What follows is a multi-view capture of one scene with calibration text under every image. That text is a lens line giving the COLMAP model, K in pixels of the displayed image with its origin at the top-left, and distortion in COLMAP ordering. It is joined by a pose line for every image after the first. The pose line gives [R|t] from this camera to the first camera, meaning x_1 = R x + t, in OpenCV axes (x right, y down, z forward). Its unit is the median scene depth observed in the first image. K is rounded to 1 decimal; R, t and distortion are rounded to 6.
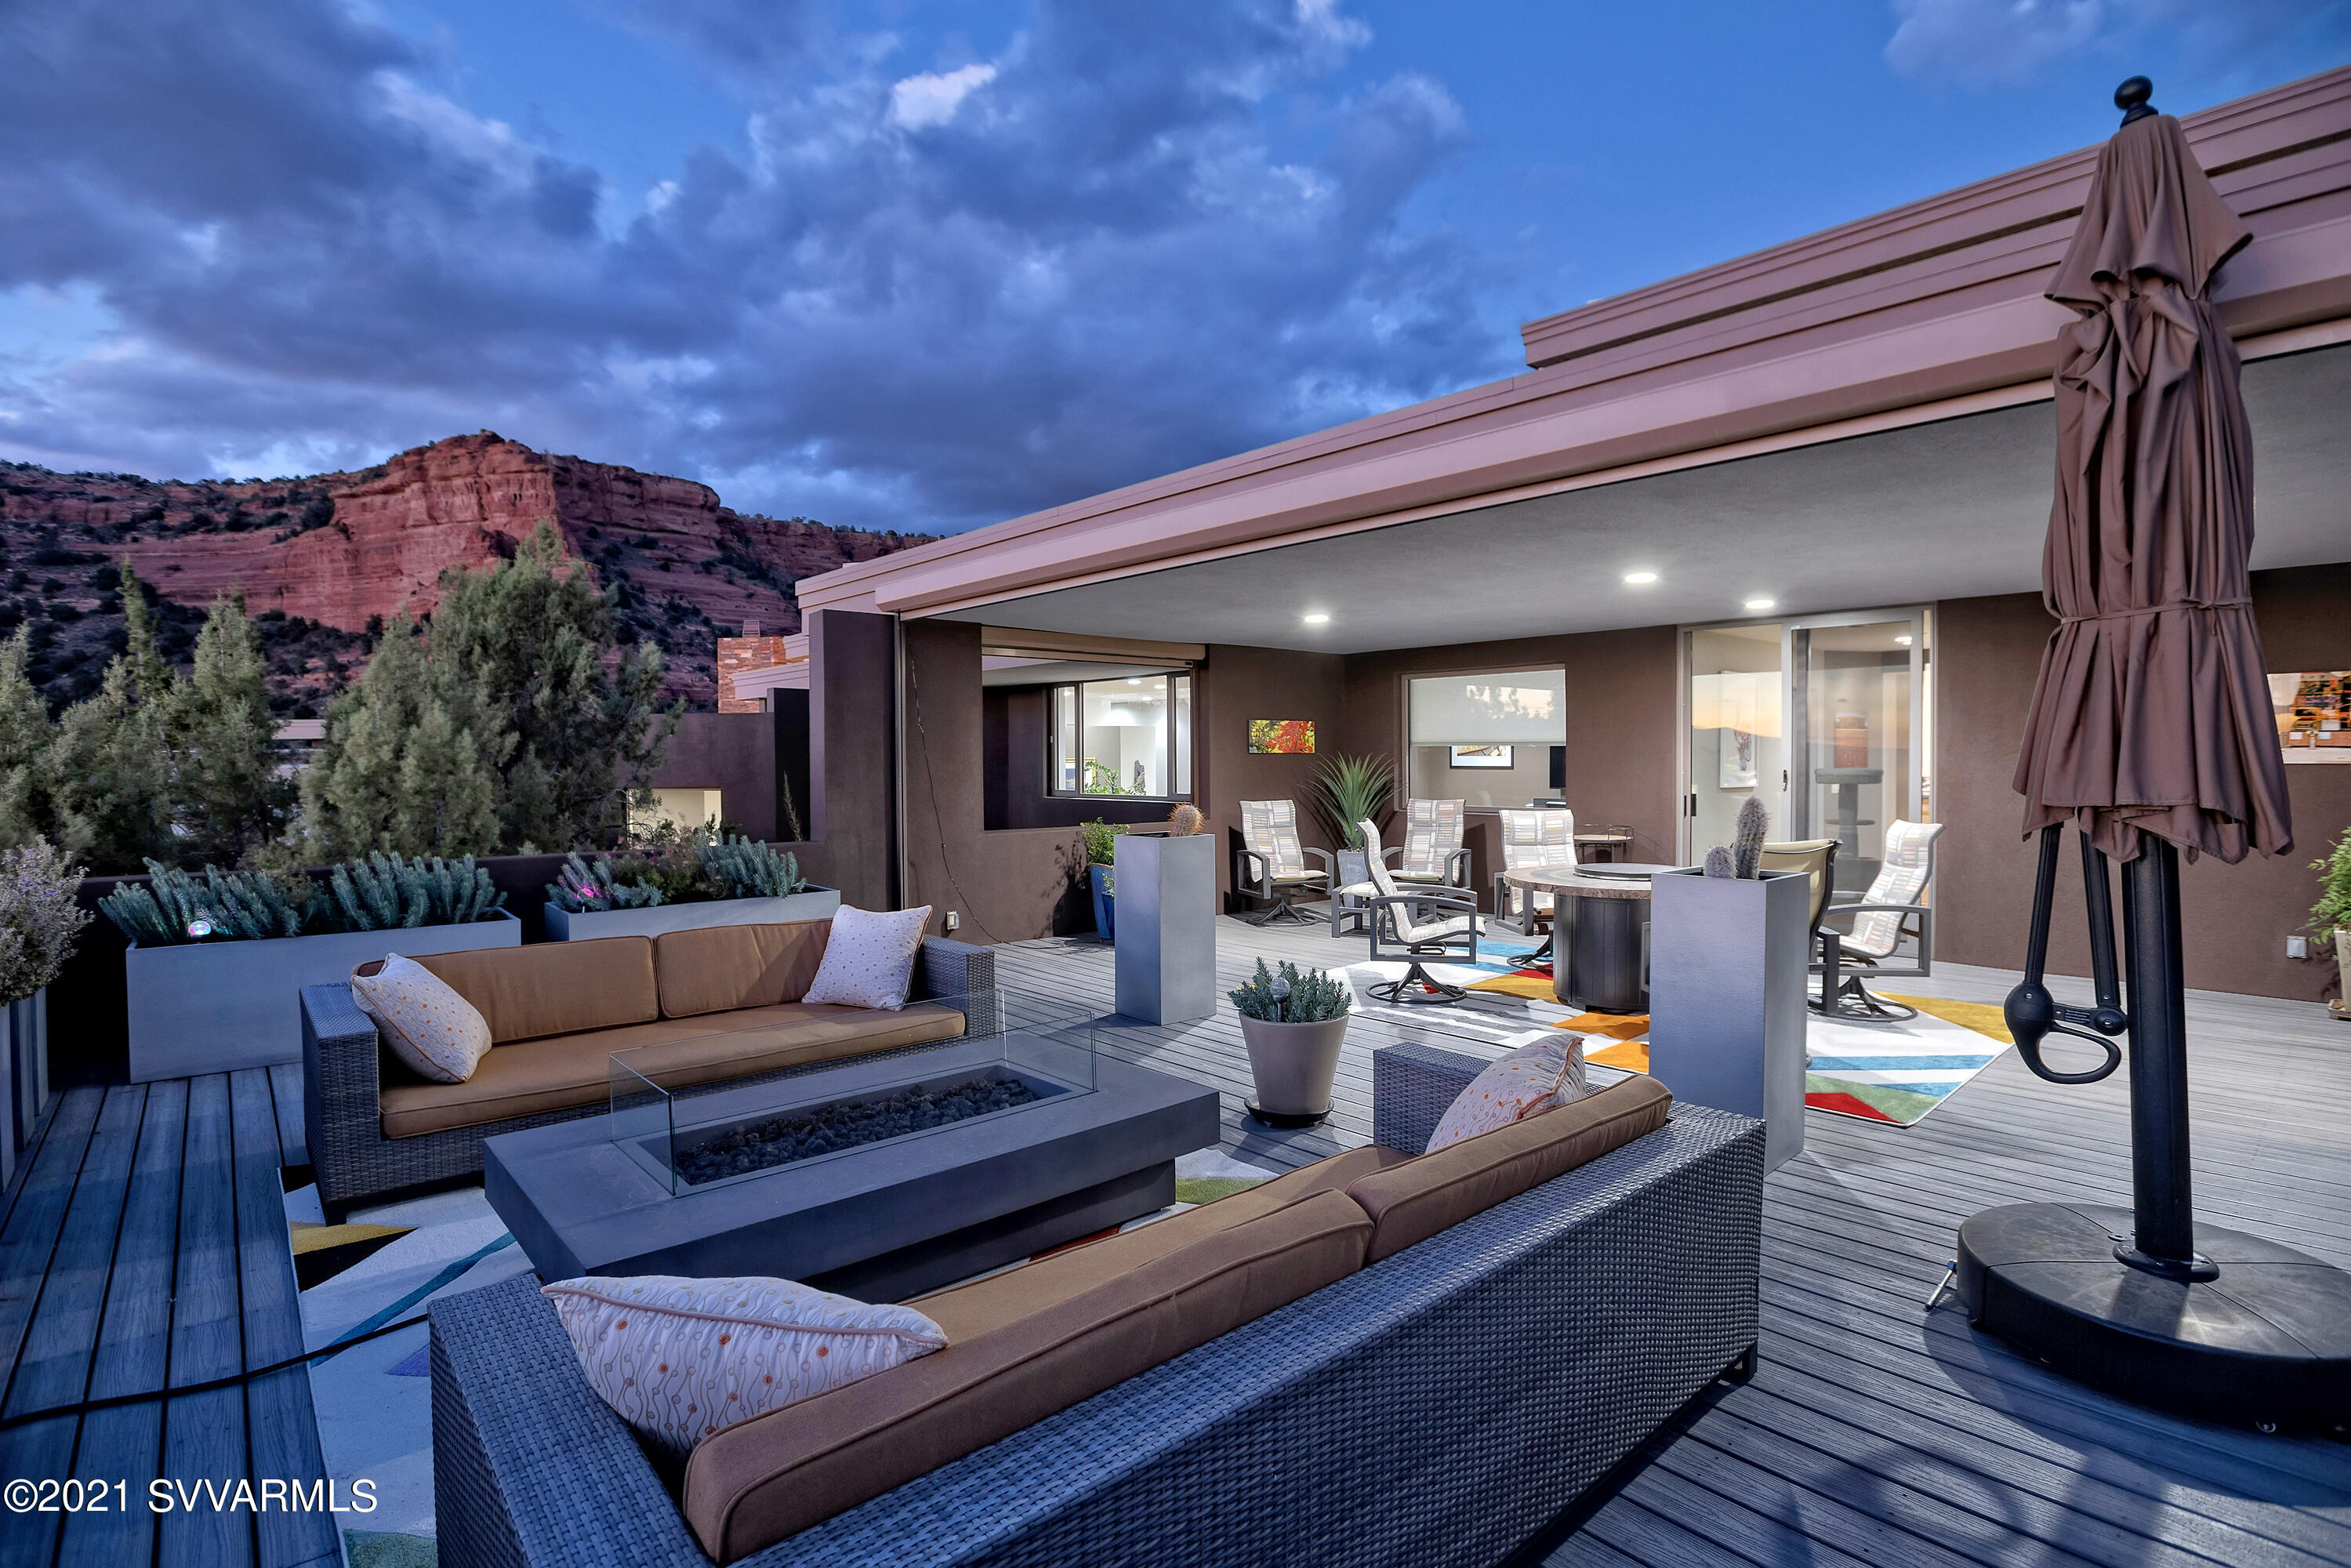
lens RADIAL K [[1129.5, 0, 1190.7], [0, 1129.5, 818.0], [0, 0, 1]] dist [-0.001674, -0.000065]
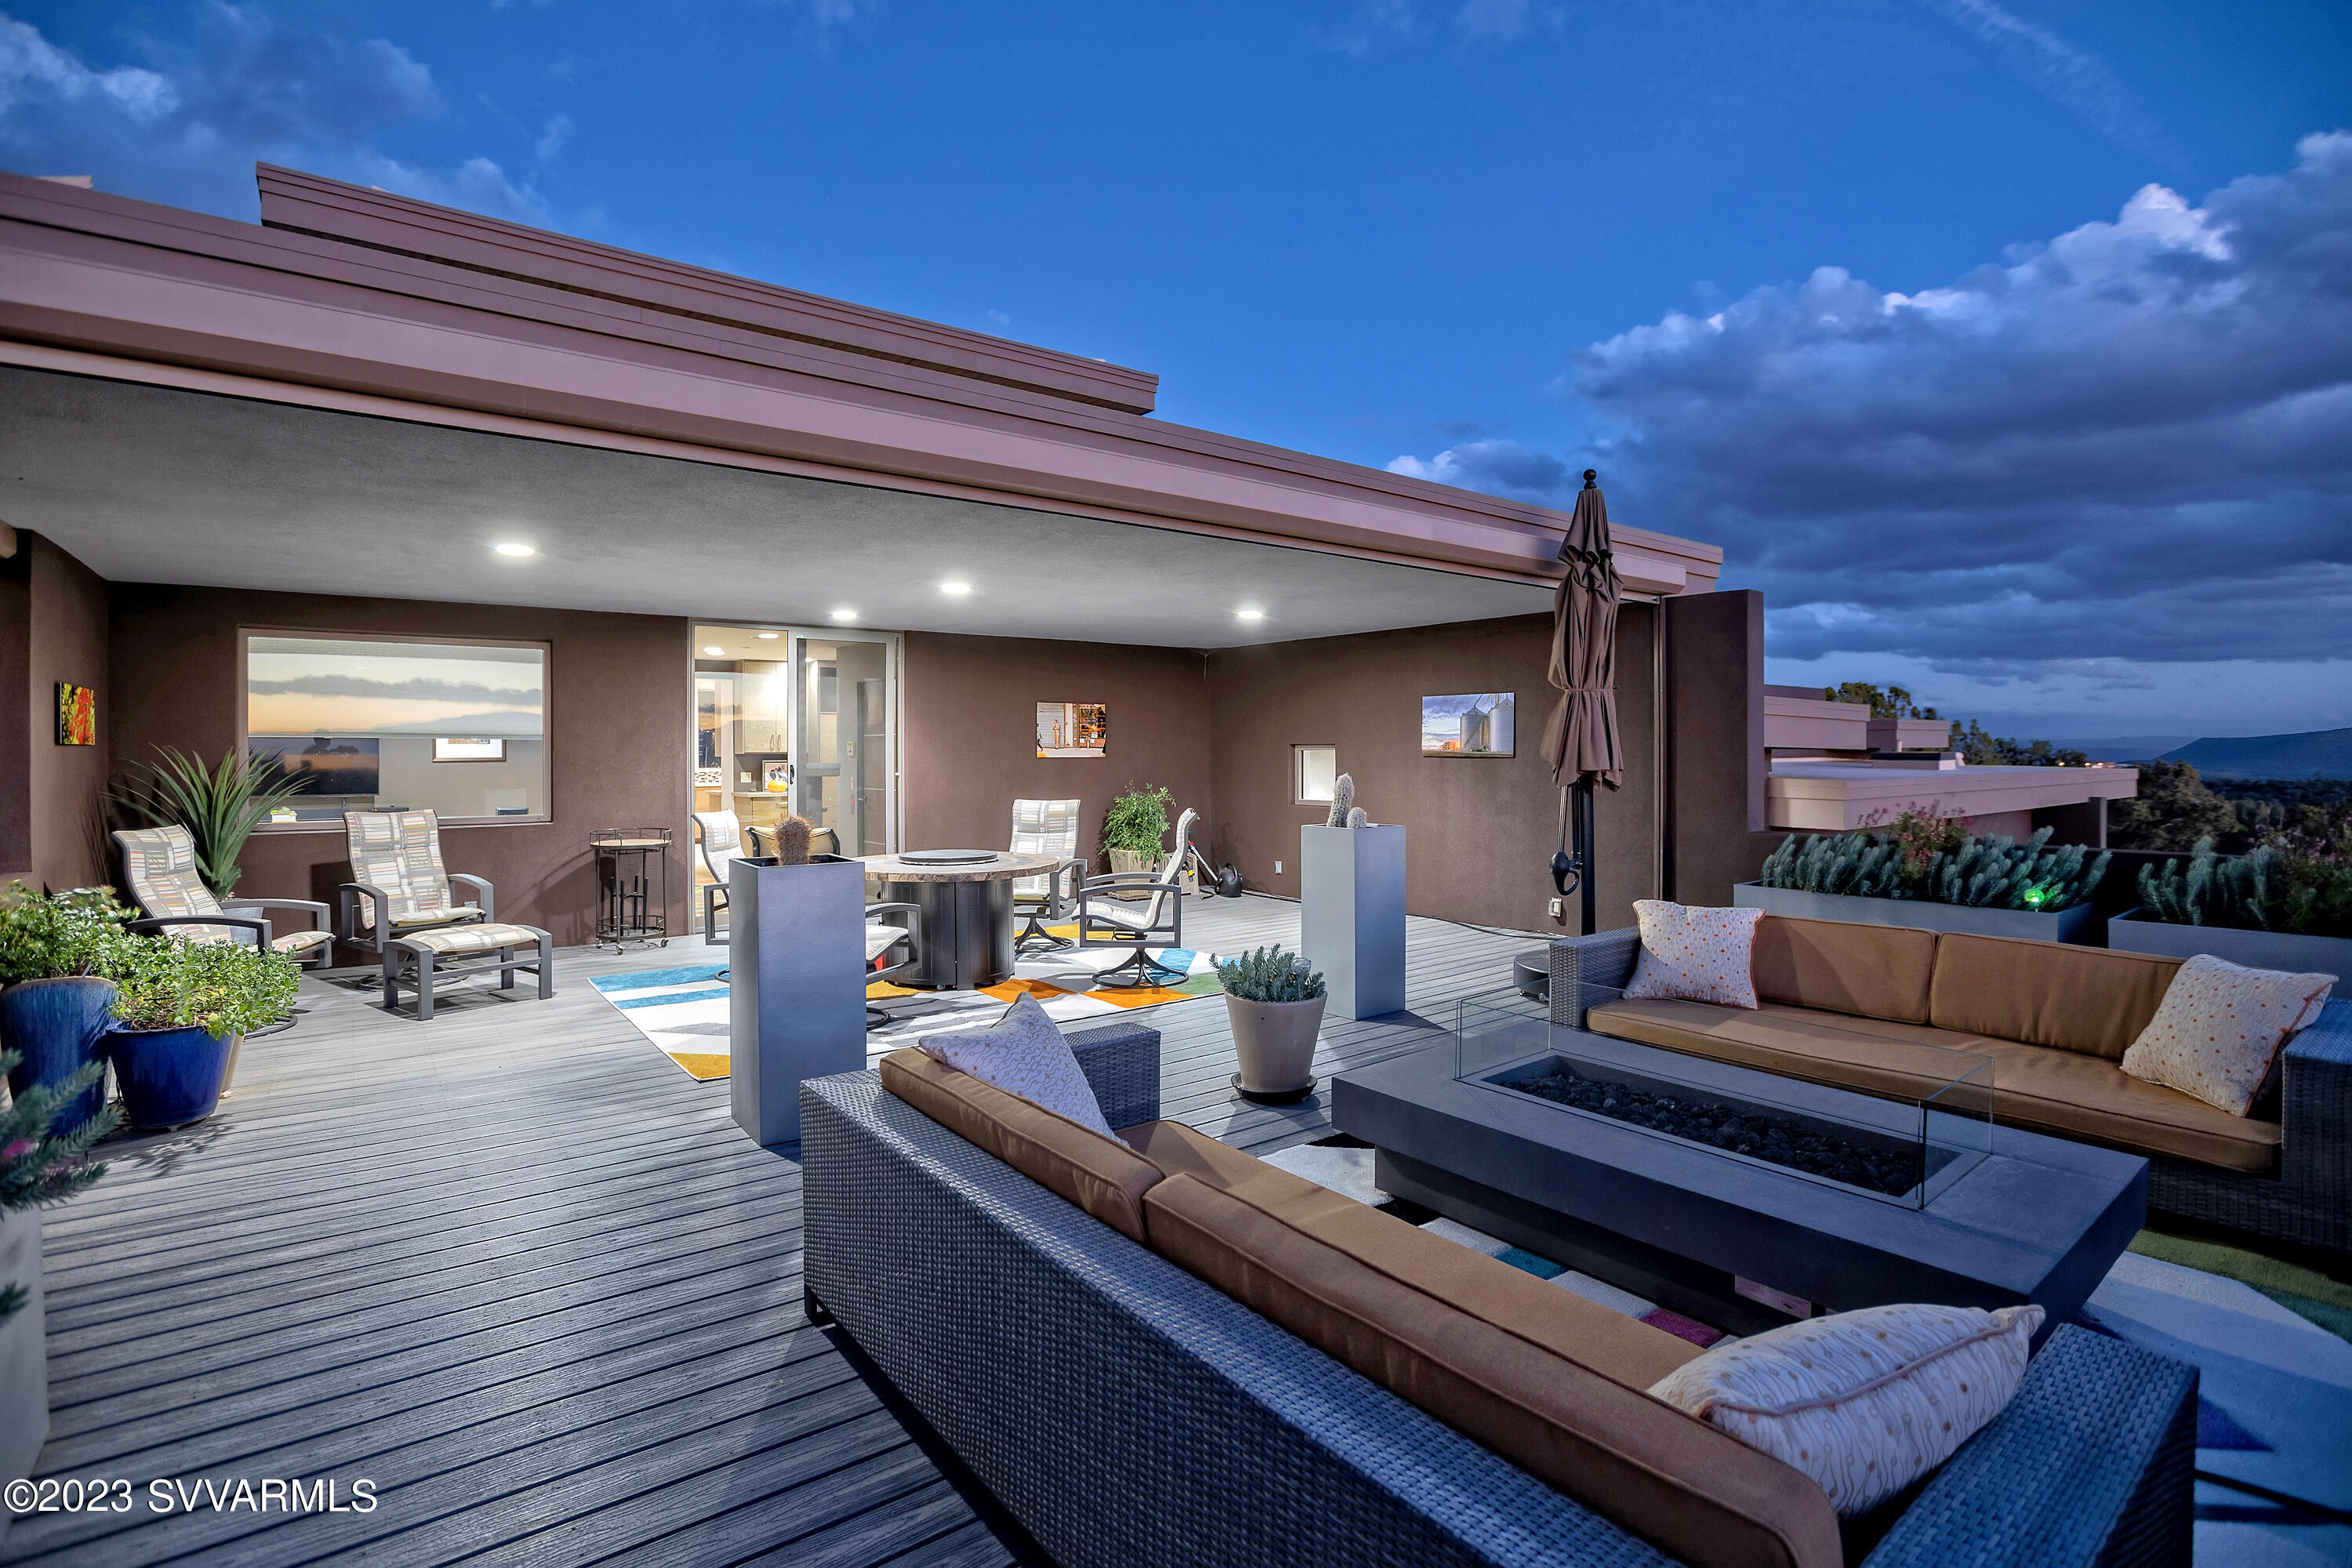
lens RADIAL K [[1123.0, 0, 1170.0], [0, 1123.0, 749.6], [0, 0, 1]] dist [-0.001263, -0.000298]
pose [[0.110179, 0.009228, 0.993869, -0.630887], [0.056458, 0.998284, -0.015528, -0.025051], [-0.992307, 0.057822, 0.109469, 0.649121]]
